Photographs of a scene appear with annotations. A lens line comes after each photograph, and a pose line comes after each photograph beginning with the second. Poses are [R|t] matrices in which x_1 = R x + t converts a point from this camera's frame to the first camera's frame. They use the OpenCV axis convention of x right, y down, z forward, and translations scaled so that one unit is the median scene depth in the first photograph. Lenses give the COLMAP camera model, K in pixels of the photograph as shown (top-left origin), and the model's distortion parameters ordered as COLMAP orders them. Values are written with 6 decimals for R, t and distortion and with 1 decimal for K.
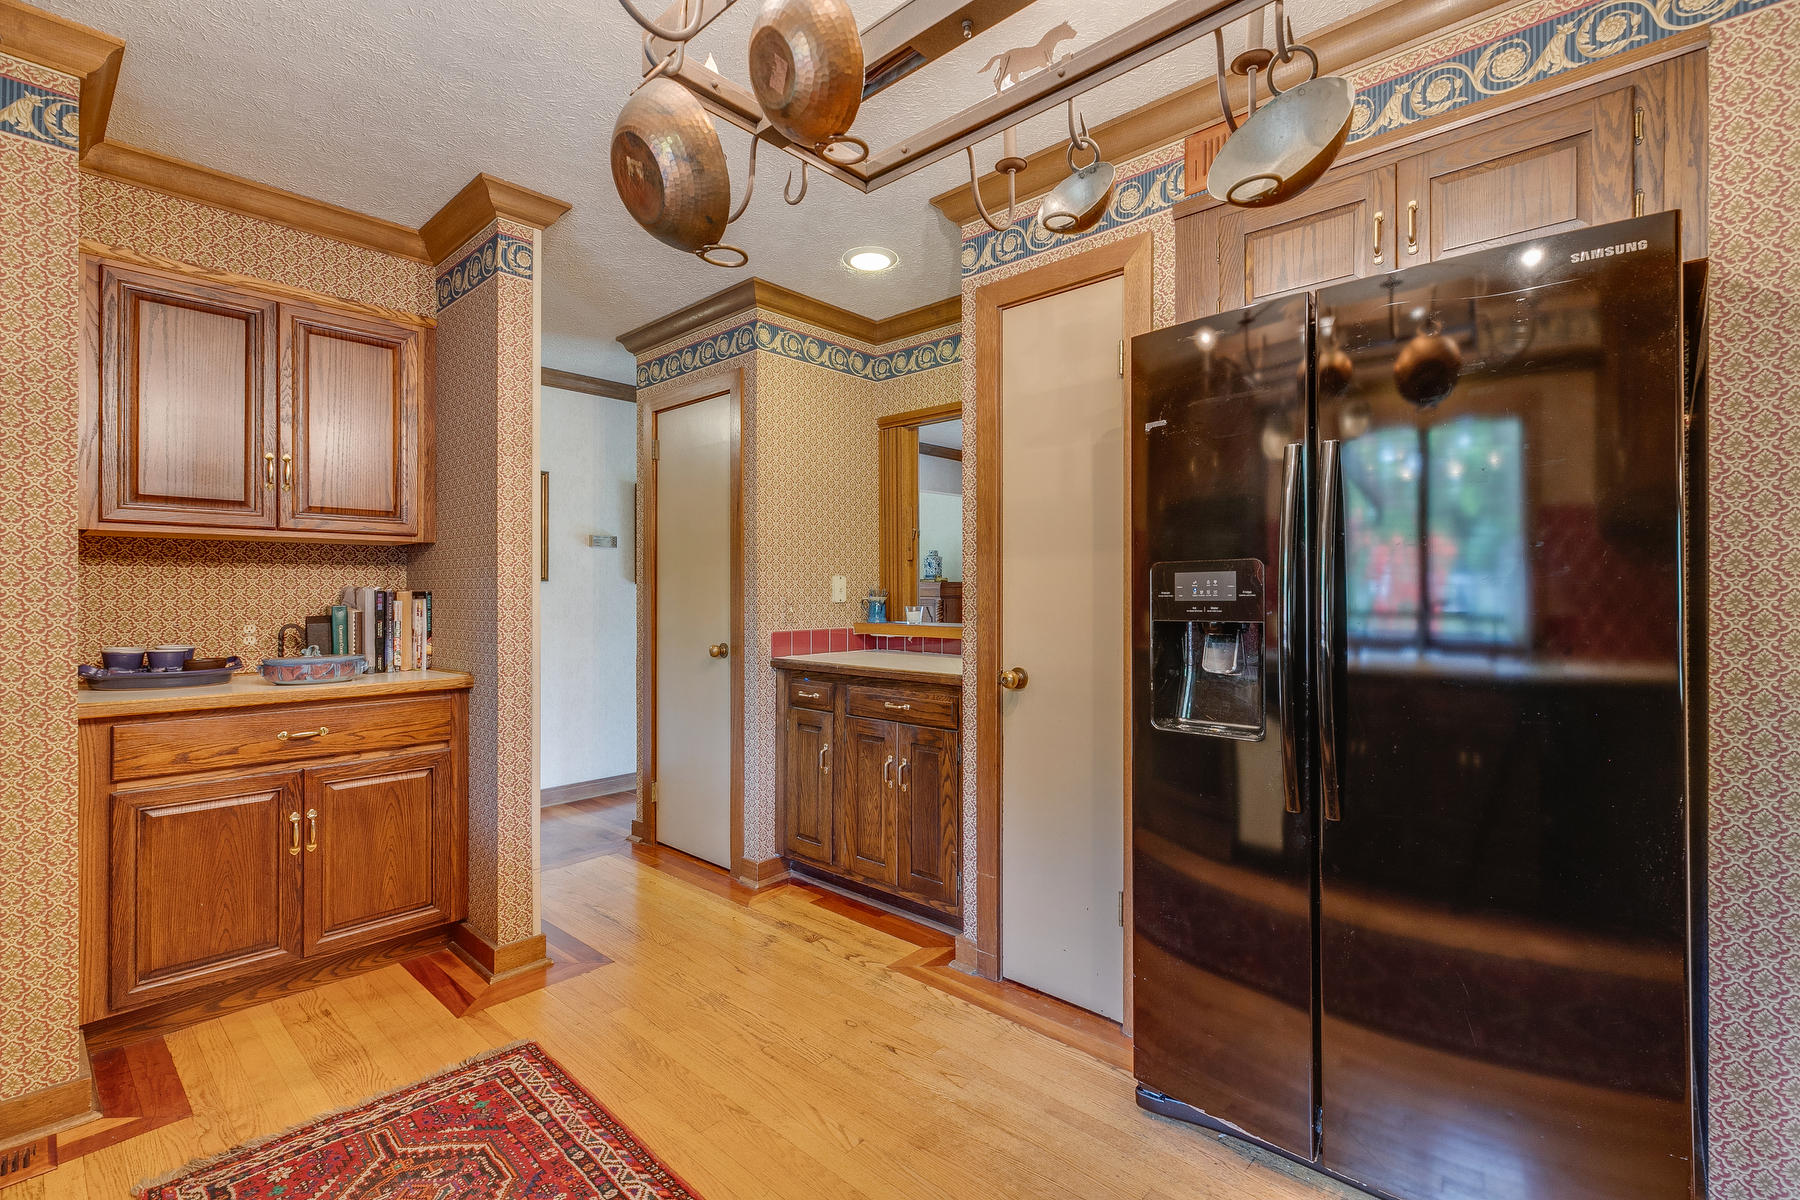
lens RADIAL K [[812.0, 0, 898.7], [0, 812.0, 597.7], [0, 0, 1]] dist [0.004629, 0.000196]
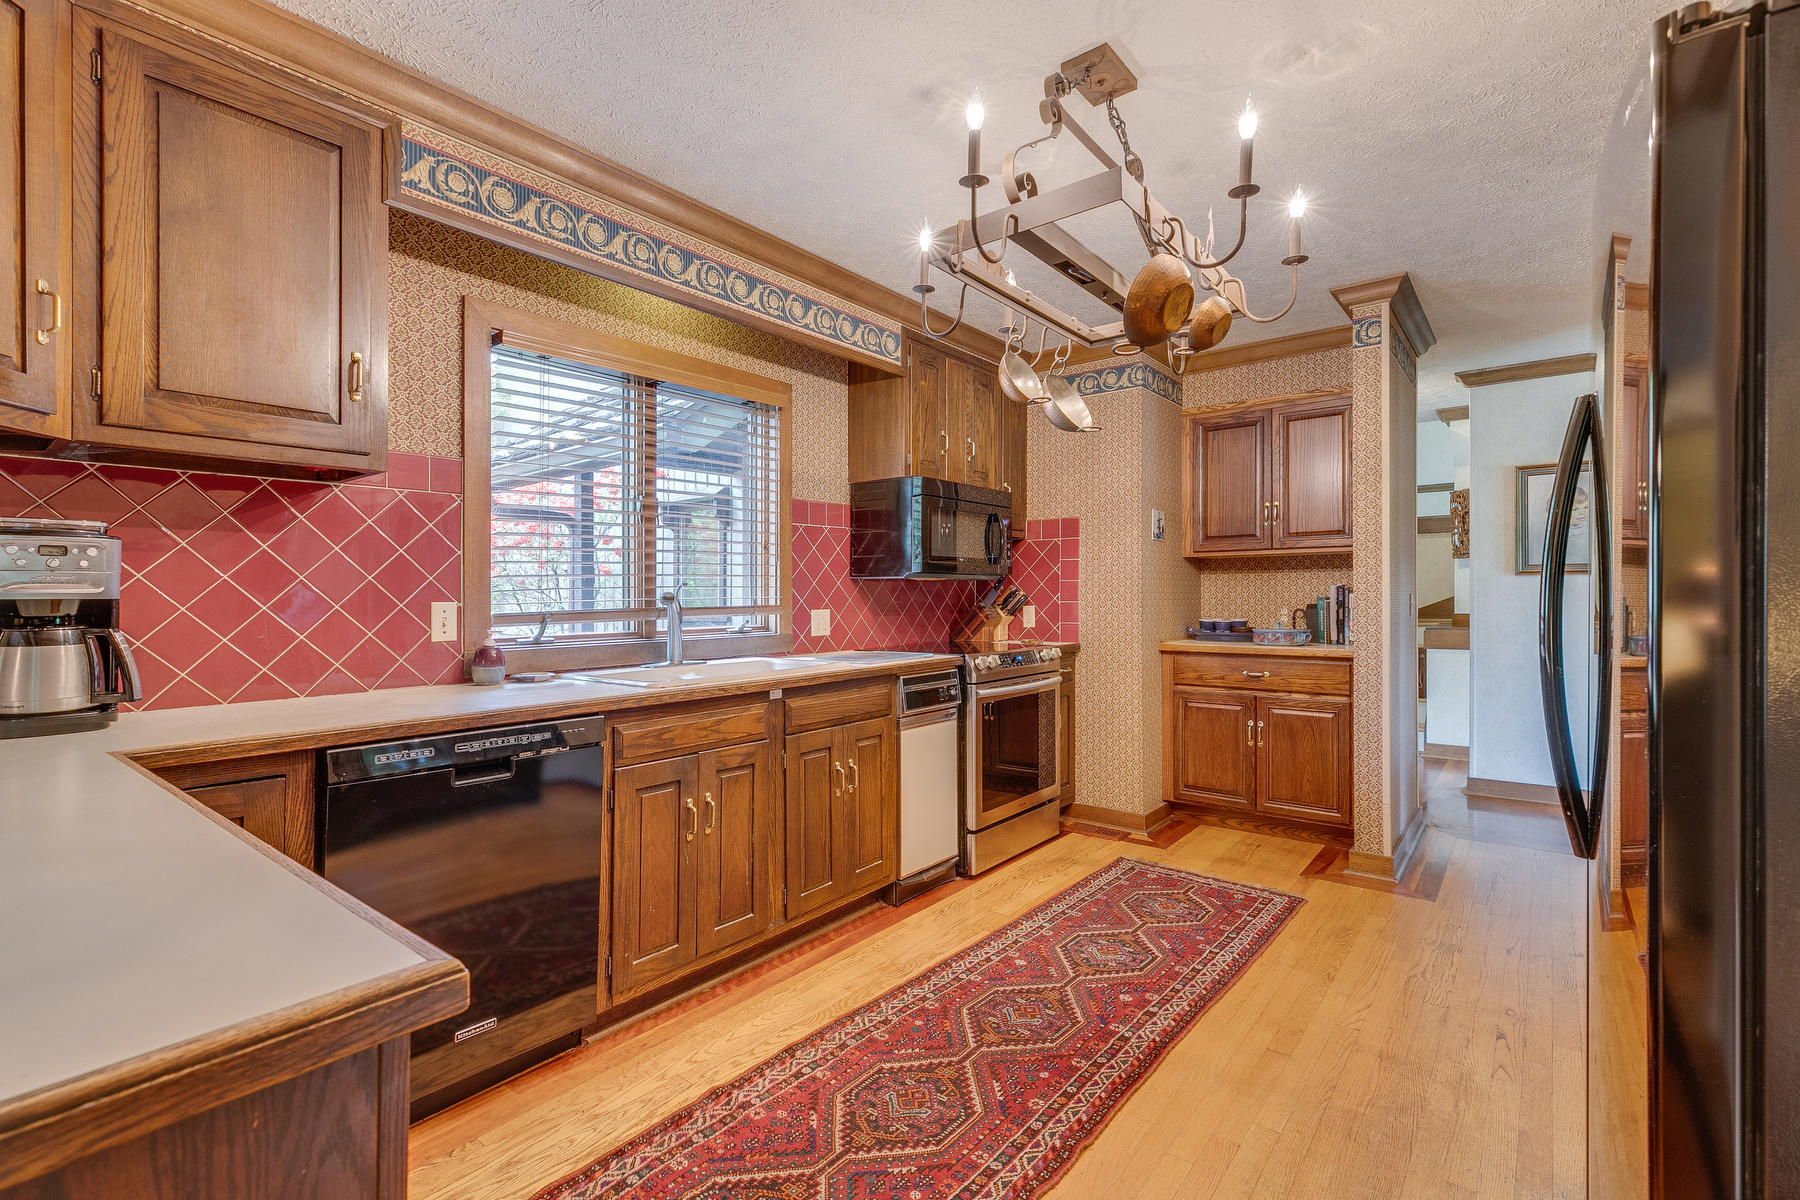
lens RADIAL K [[812.0, 0, 898.7], [0, 812.0, 597.7], [0, 0, 1]] dist [0.004629, 0.000196]
pose [[0.066449, 0.005366, -0.997775, 0.955827], [0.000316, 0.999985, 0.005399, 0.003780], [0.997790, -0.000674, 0.066447, 0.188858]]
